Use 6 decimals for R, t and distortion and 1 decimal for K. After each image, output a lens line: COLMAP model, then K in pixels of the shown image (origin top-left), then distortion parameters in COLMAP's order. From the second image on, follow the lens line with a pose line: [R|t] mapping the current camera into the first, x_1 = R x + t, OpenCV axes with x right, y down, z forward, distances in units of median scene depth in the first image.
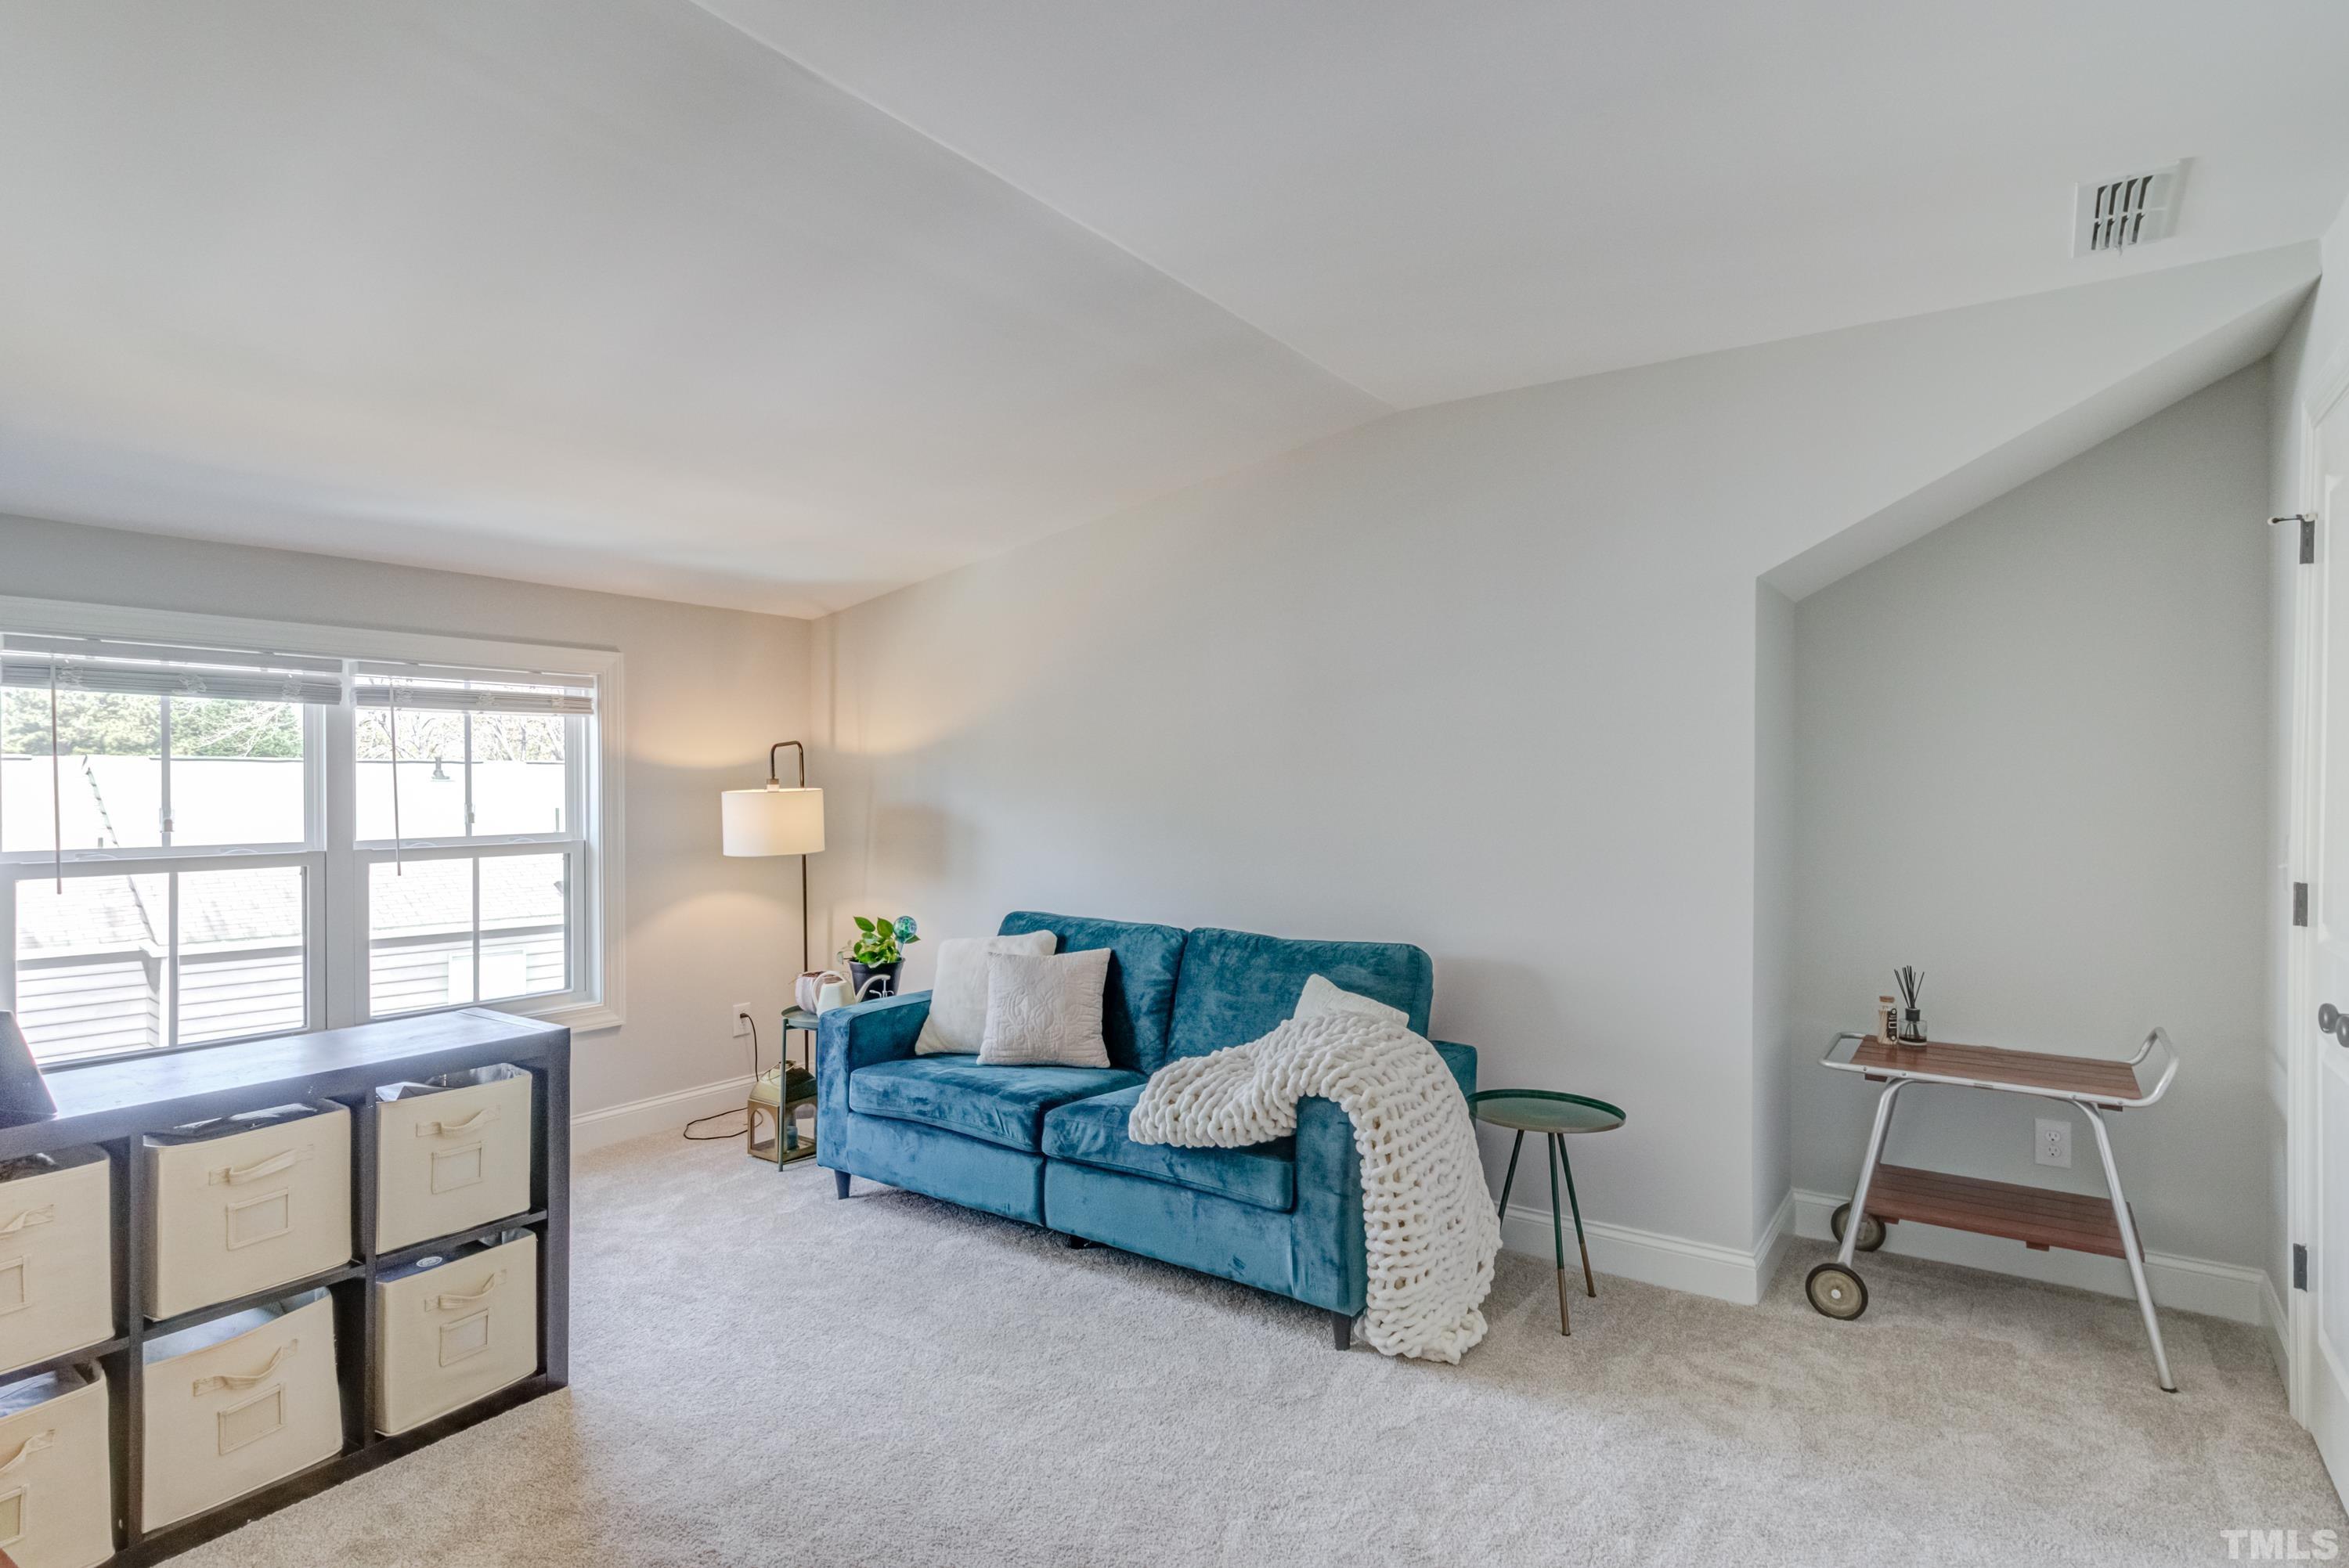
lens RADIAL K [[1208.8, 0, 1189.4], [0, 1208.8, 783.1], [0, 0, 1]] dist [0.030602, -0.009730]
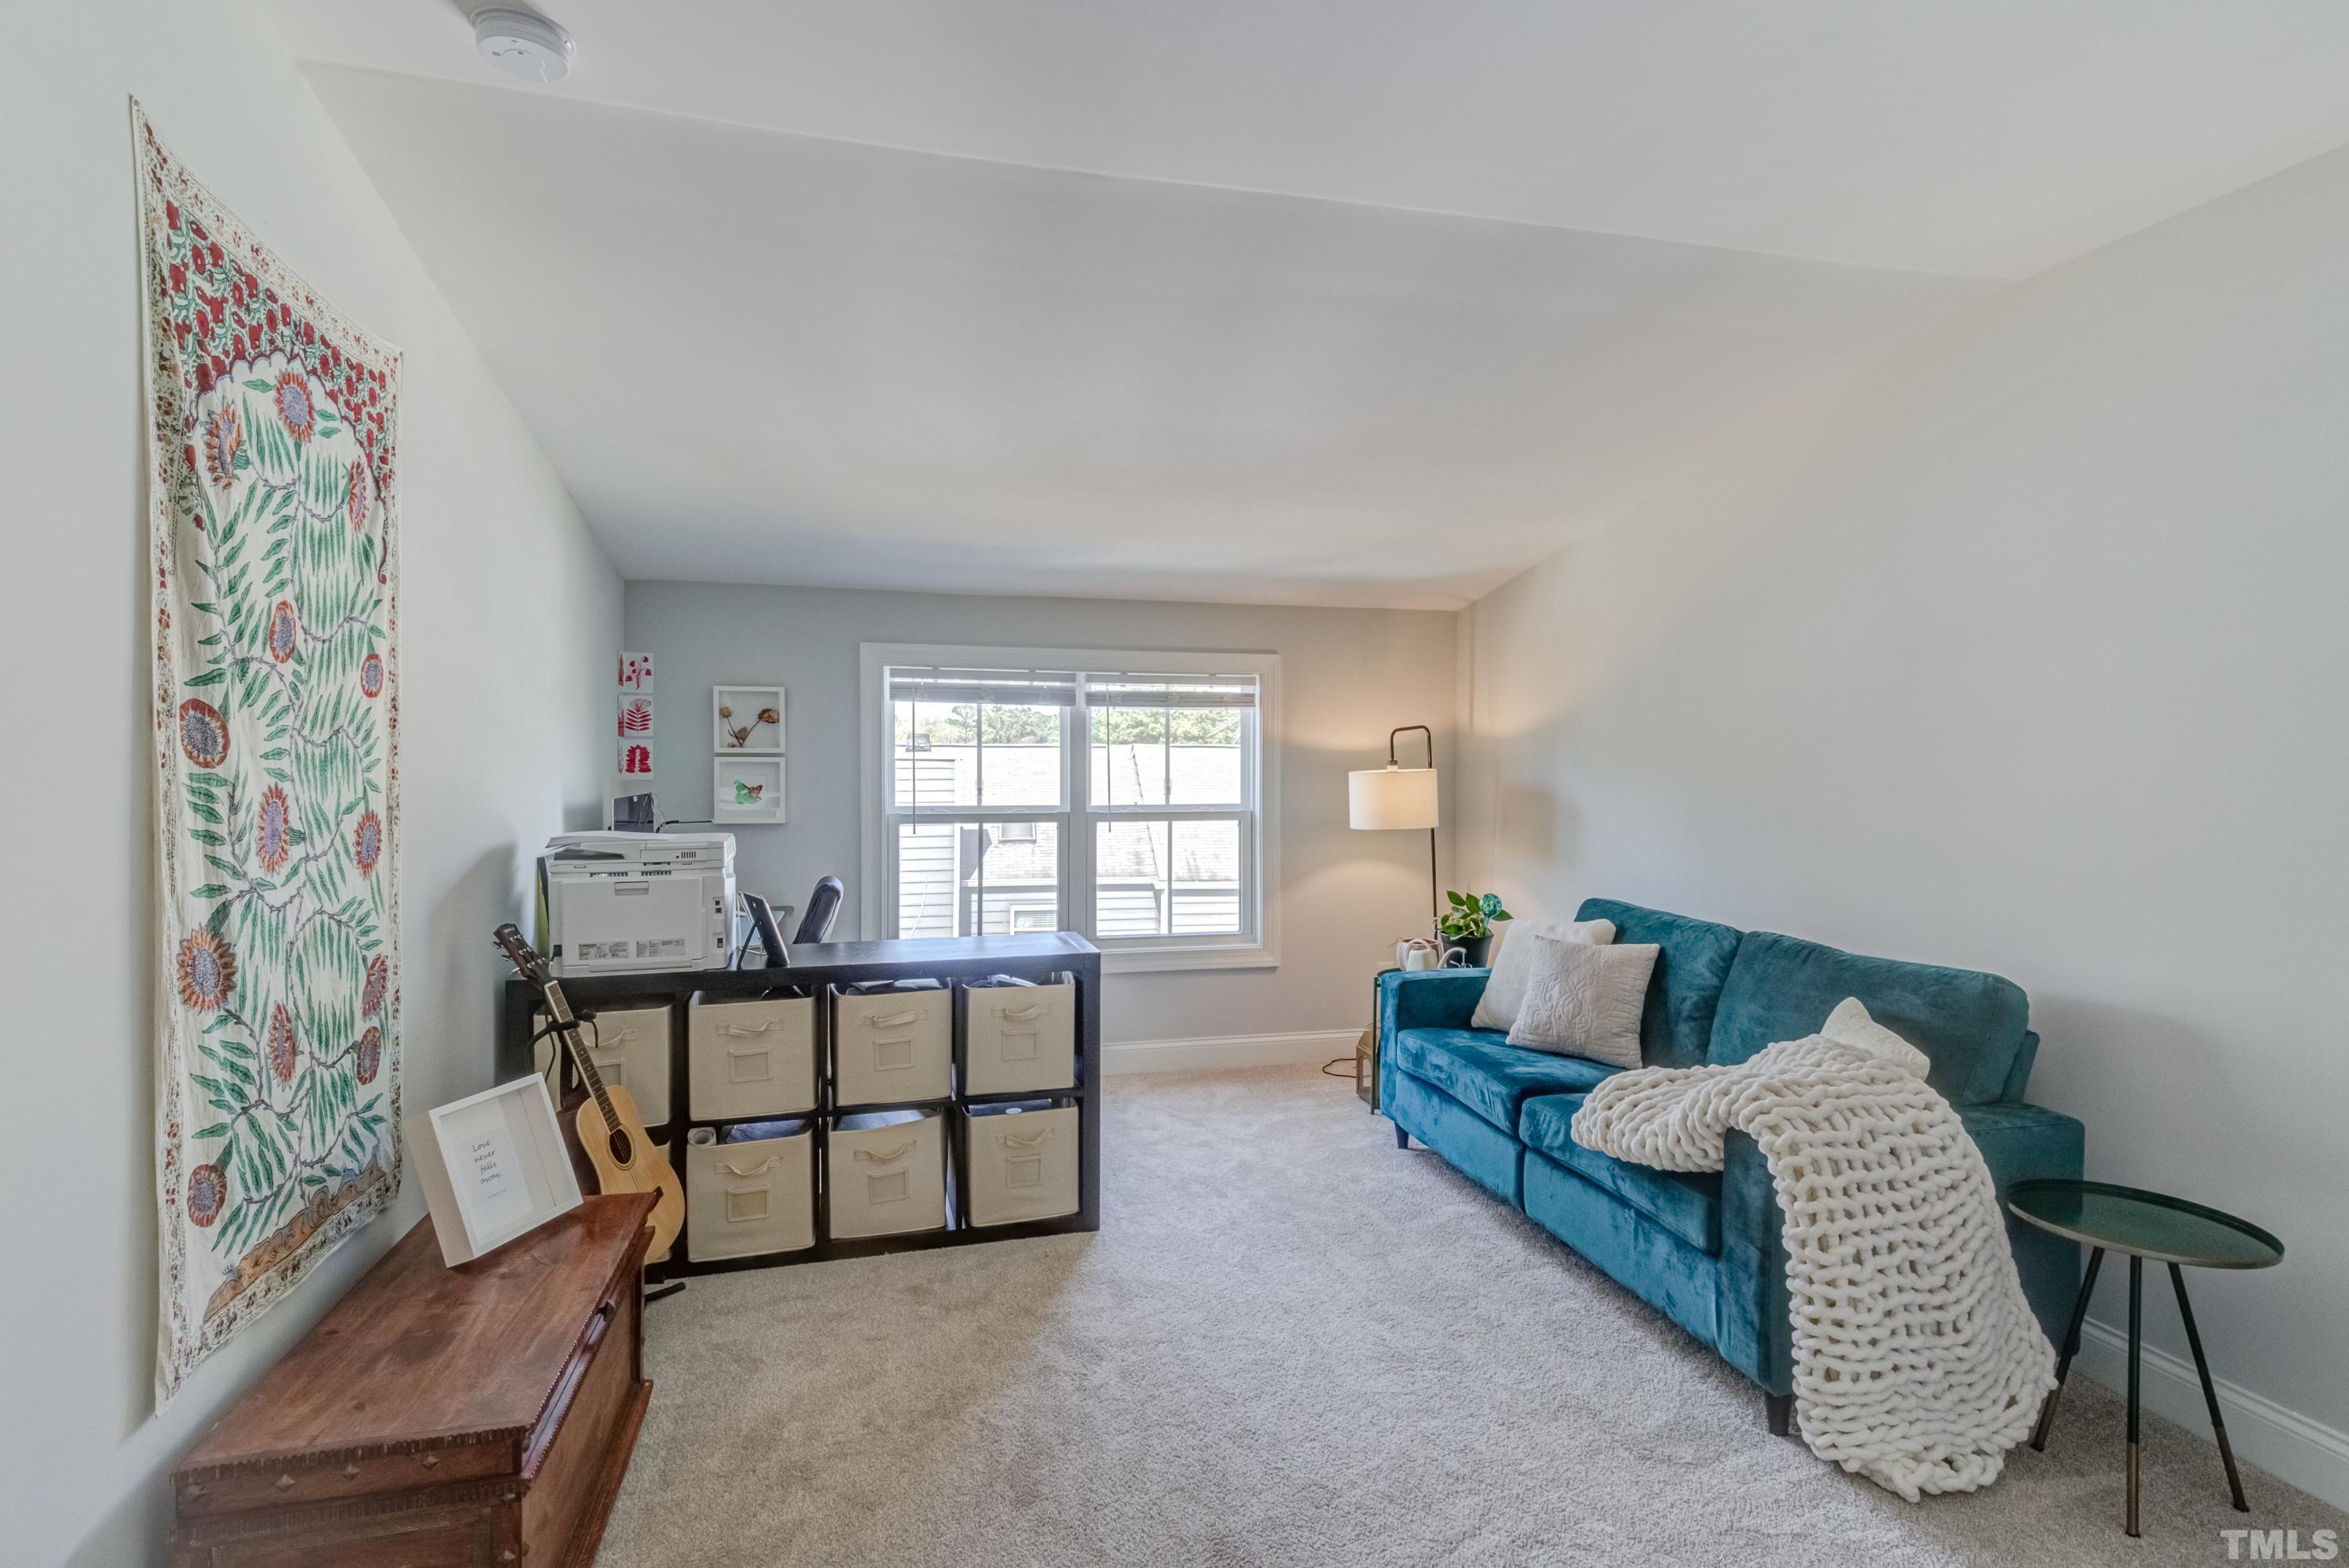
lens RADIAL K [[1208.8, 0, 1230.5], [0, 1208.8, 756.8], [0, 0, 1]] dist [0.030602, -0.009730]
pose [[0.762627, 0.000523, -0.646839, 0.315589], [-0.003877, 0.999985, -0.003762, -0.002887], [0.646827, 0.005377, 0.762618, 0.079407]]
